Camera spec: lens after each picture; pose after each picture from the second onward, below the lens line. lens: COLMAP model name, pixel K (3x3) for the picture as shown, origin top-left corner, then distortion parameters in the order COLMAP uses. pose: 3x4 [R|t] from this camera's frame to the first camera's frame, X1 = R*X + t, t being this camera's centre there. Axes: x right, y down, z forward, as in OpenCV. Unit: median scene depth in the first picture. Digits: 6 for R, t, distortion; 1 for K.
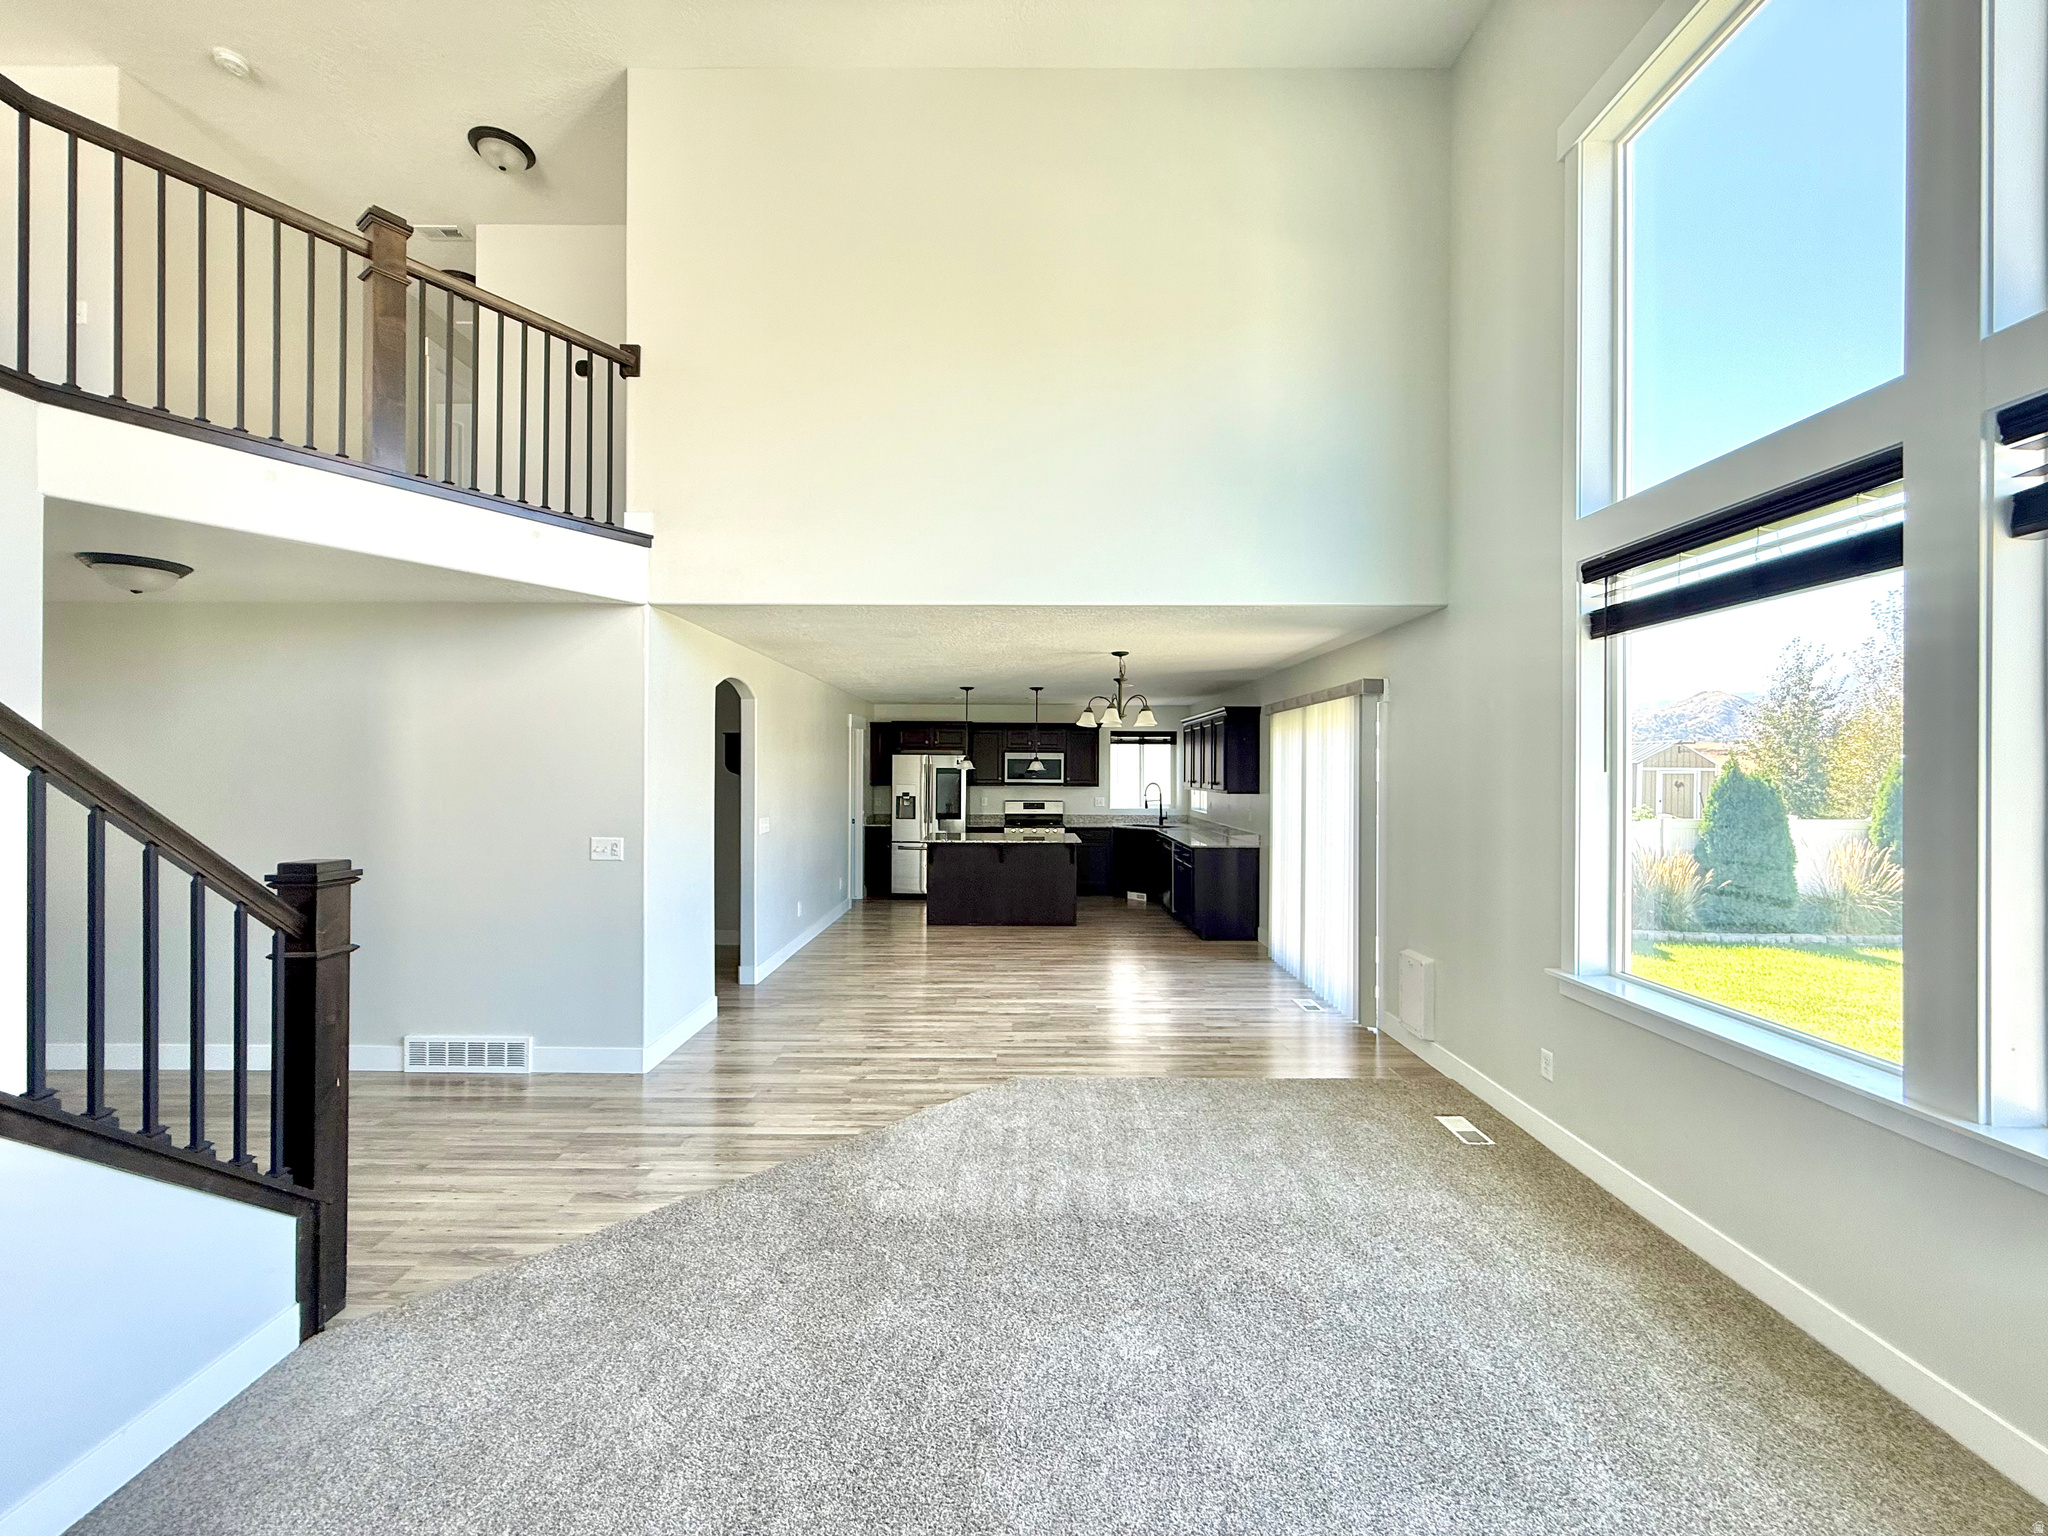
lens RADIAL K [[815.4, 0, 1022.7], [0, 815.4, 769.9], [0, 0, 1]] dist [-0.000629, 0.000244]
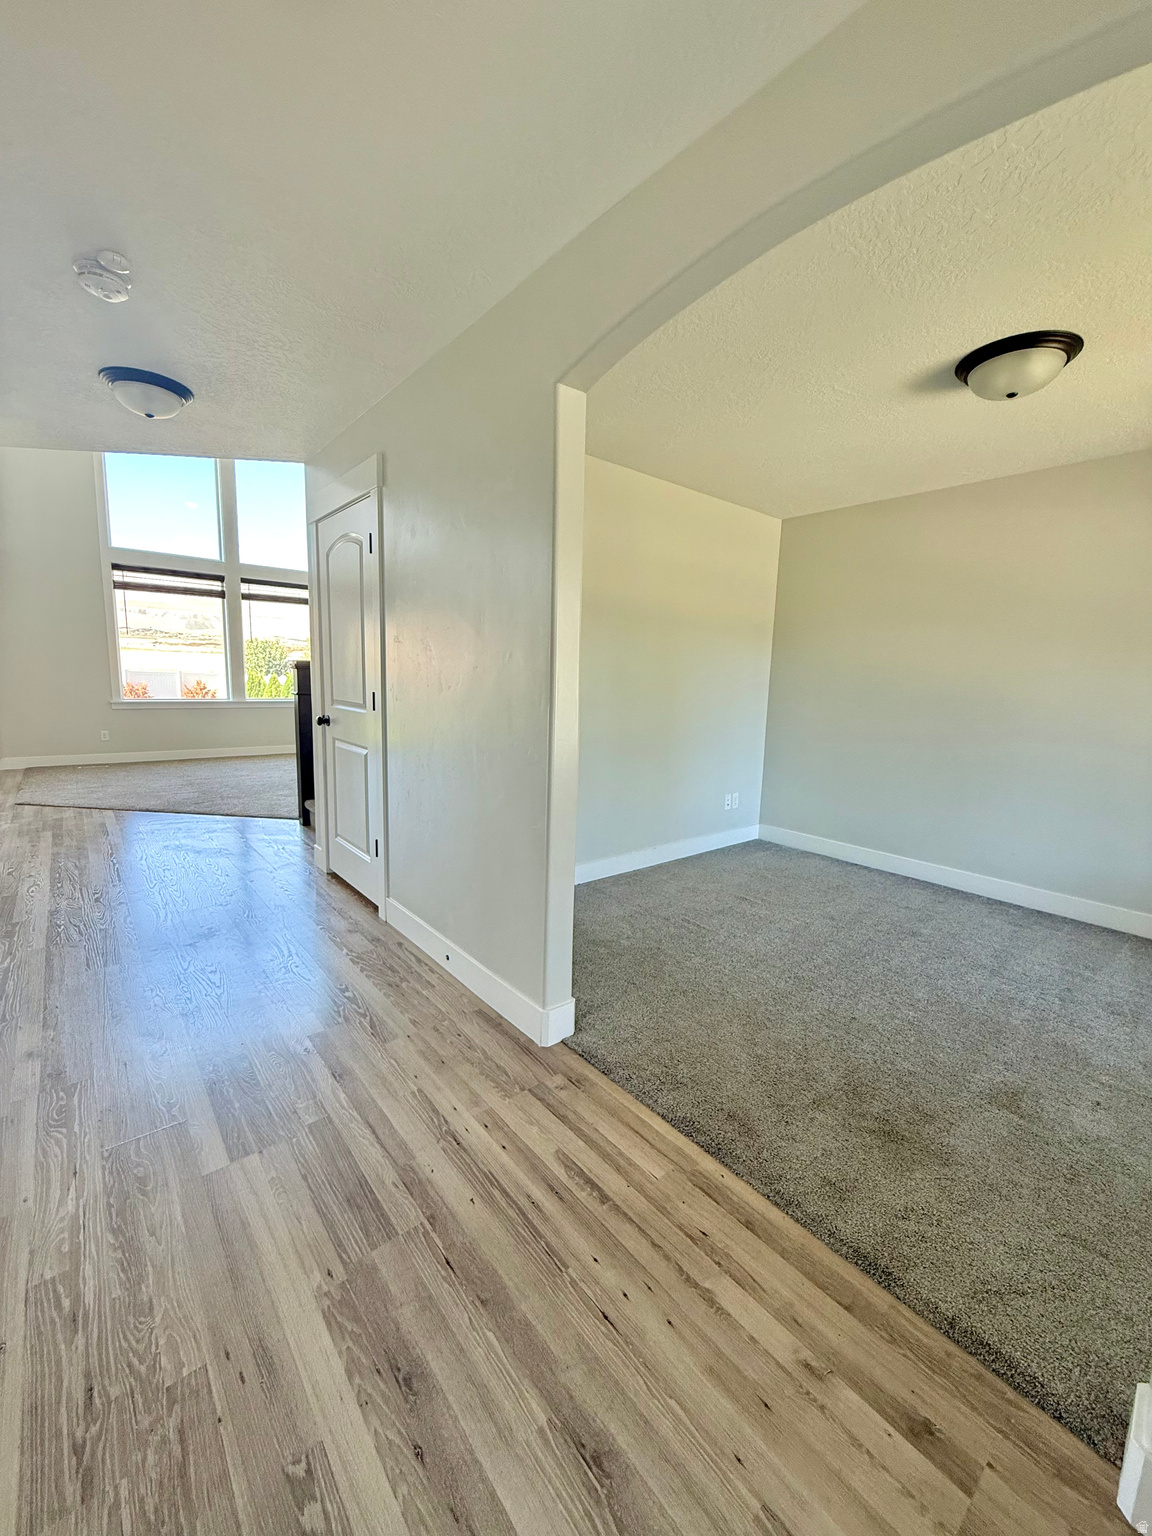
lens RADIAL K [[611.5, 0, 564.4], [0, 611.5, 763.6], [0, 0, 1]] dist [-0.000629, 0.000244]
pose [[-0.631506, -0.134685, 0.763584, -0.841189], [-0.033884, 0.988651, 0.146360, 0.074449], [-0.774630, 0.066554, -0.628903, 0.912001]]
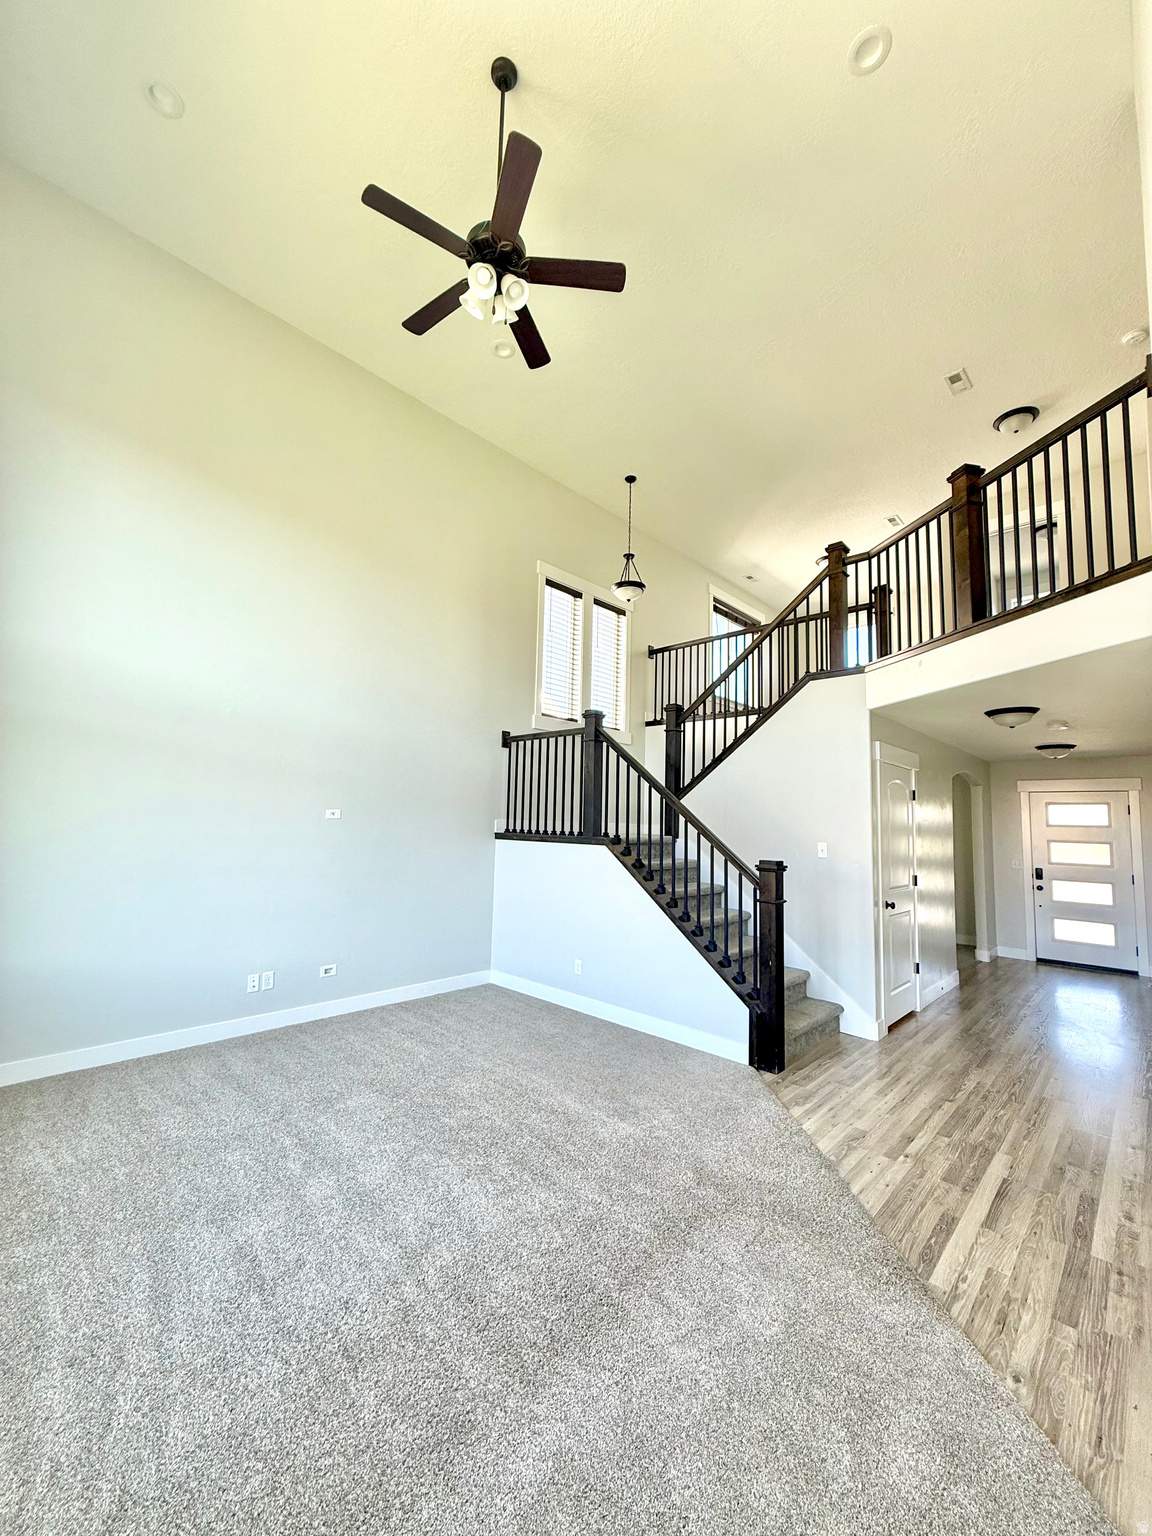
lens RADIAL K [[611.5, 0, 574.0], [0, 611.5, 765.0], [0, 0, 1]] dist [-0.000629, 0.000244]
pose [[-0.691221, -0.089288, -0.717106, 0.426405], [-0.027544, 0.994872, -0.097324, 0.015295], [0.722118, -0.047521, -0.690135, 1.006760]]
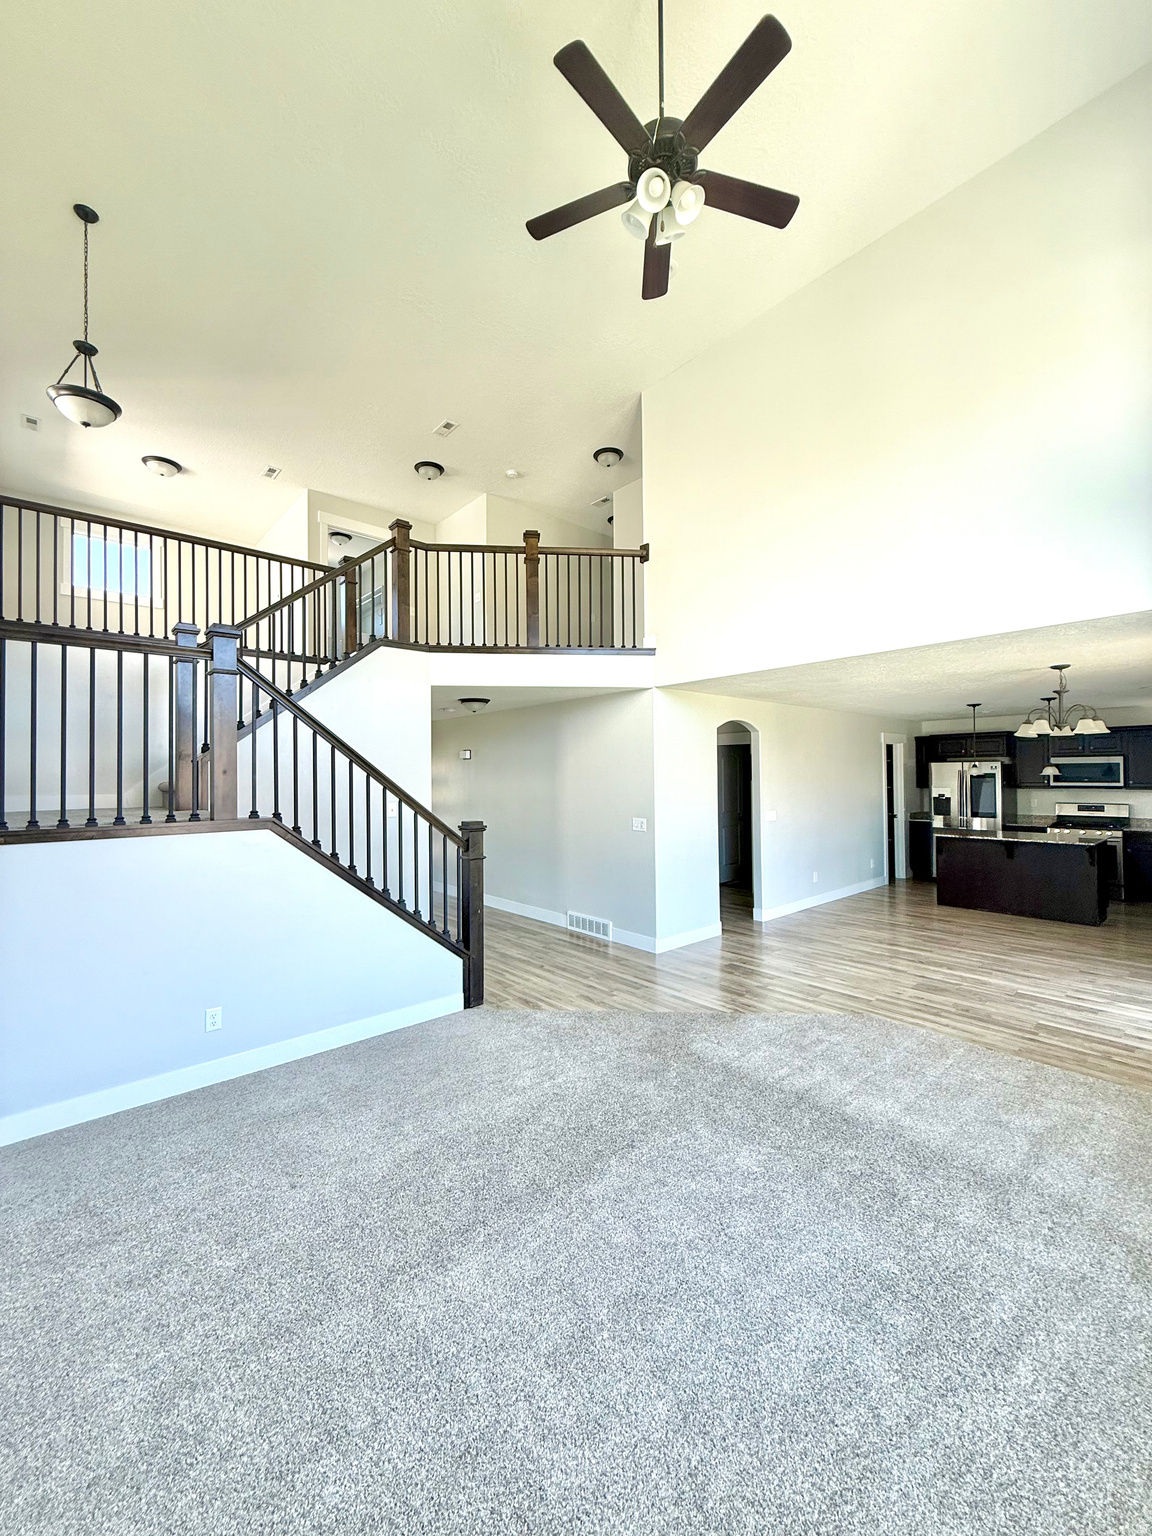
lens RADIAL K [[611.5, 0, 575.1], [0, 611.5, 765.3], [0, 0, 1]] dist [-0.000629, 0.000244]
pose [[0.659840, -0.023539, -0.751037, 0.427798], [0.013622, 0.999720, -0.019365, -0.010887], [0.751282, 0.002547, 0.659976, -0.003572]]
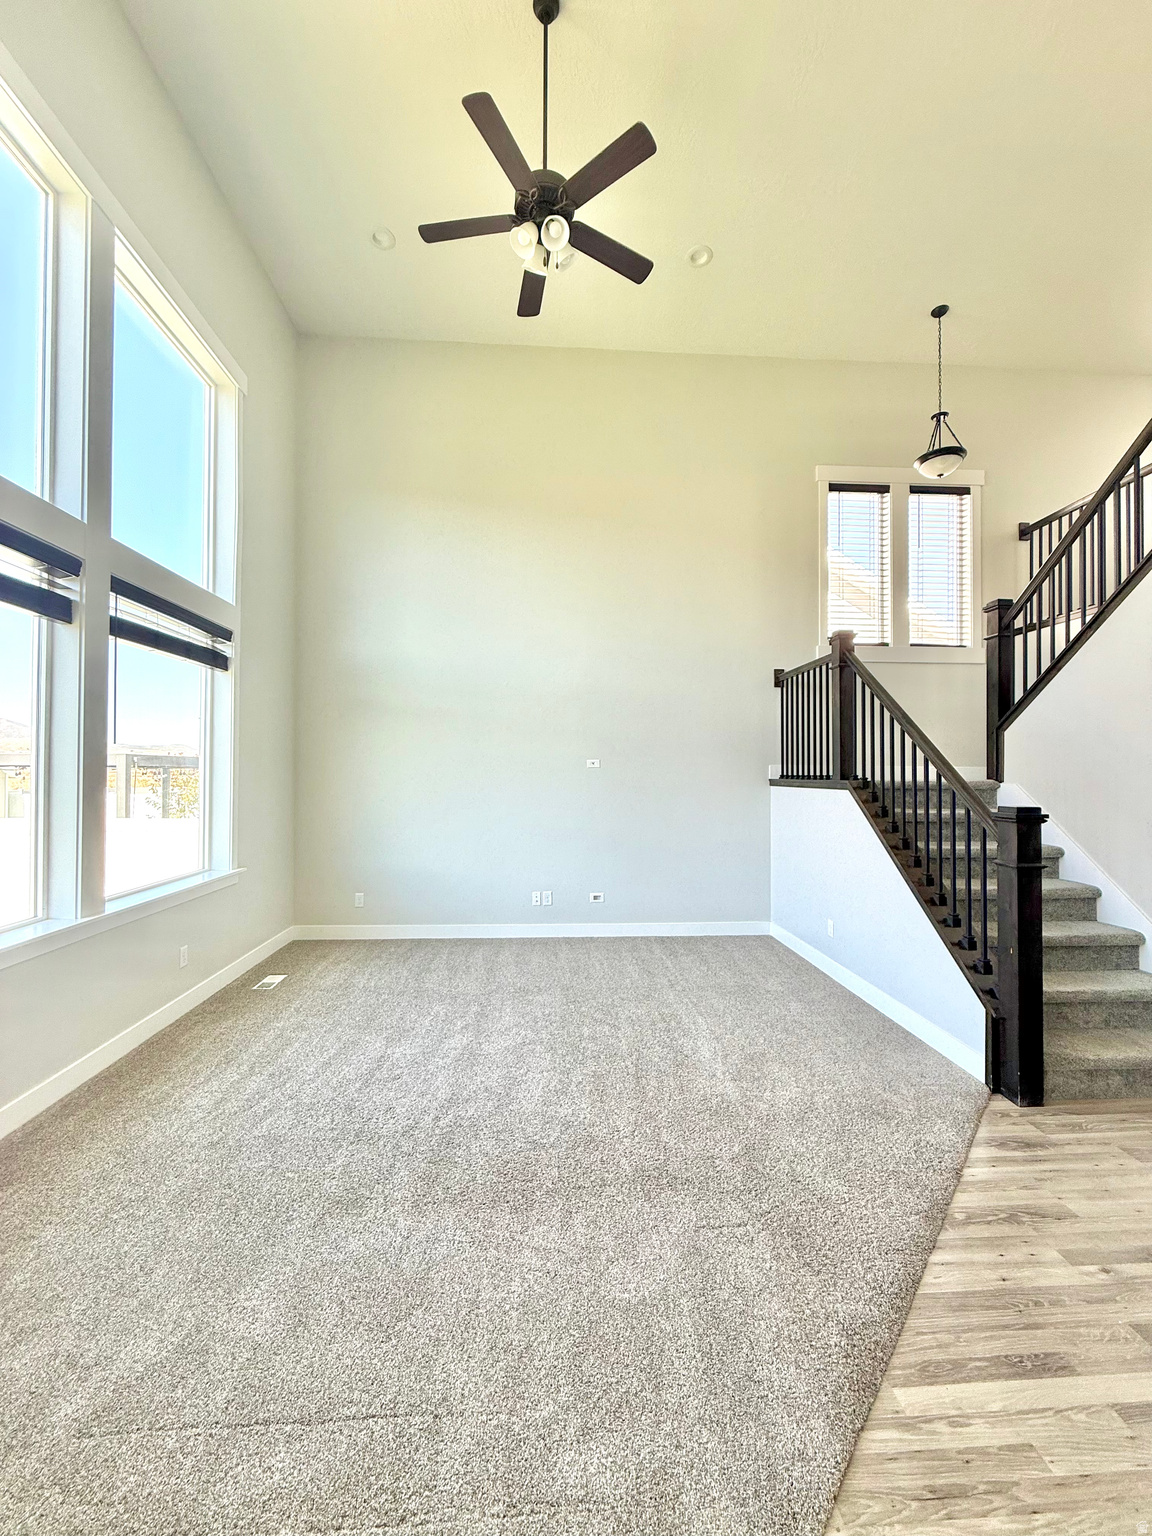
lens RADIAL K [[611.5, 0, 573.2], [0, 611.5, 766.1], [0, 0, 1]] dist [-0.000629, 0.000244]
pose [[-0.998125, -0.008500, -0.060608, 0.033281], [-0.007670, 0.999874, -0.013910, 0.031784], [0.060719, -0.013419, -0.998065, 1.191770]]
